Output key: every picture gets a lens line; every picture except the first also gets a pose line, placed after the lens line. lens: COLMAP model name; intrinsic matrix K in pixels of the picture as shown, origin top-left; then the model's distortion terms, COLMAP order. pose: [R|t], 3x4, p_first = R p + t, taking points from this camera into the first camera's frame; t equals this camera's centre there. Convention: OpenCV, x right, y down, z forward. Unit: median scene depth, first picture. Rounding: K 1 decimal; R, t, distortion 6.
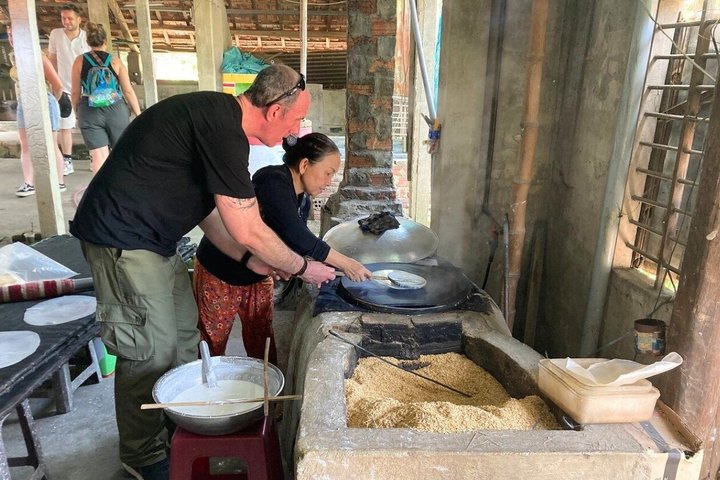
lens RADIAL K [[511.8, 0, 360.0], [0, 511.8, 240.0], [0, 0, 1]] dist [0.078431, -0.099145]
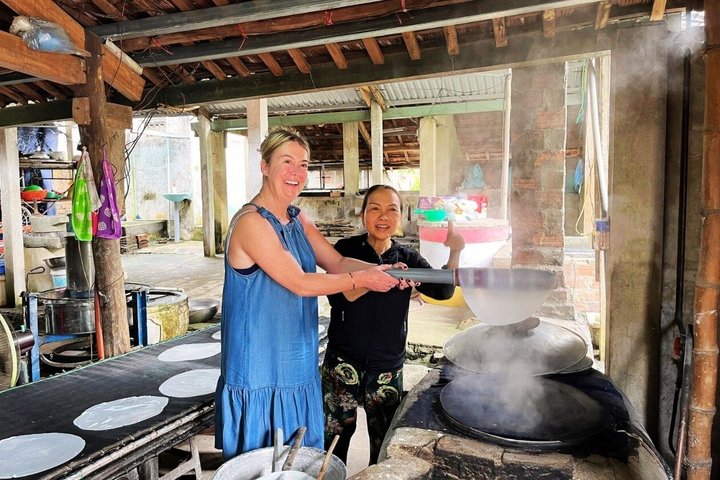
lens RADIAL K [[482.8, 0, 360.0], [0, 482.8, 252.5], [0, 0, 1]] dist [-0.005868, -0.002763]
pose [[0.910754, 0.015588, -0.412656, 0.186689], [-0.083282, 0.985688, -0.146574, -0.019830], [0.404465, 0.167859, 0.899017, 0.191971]]
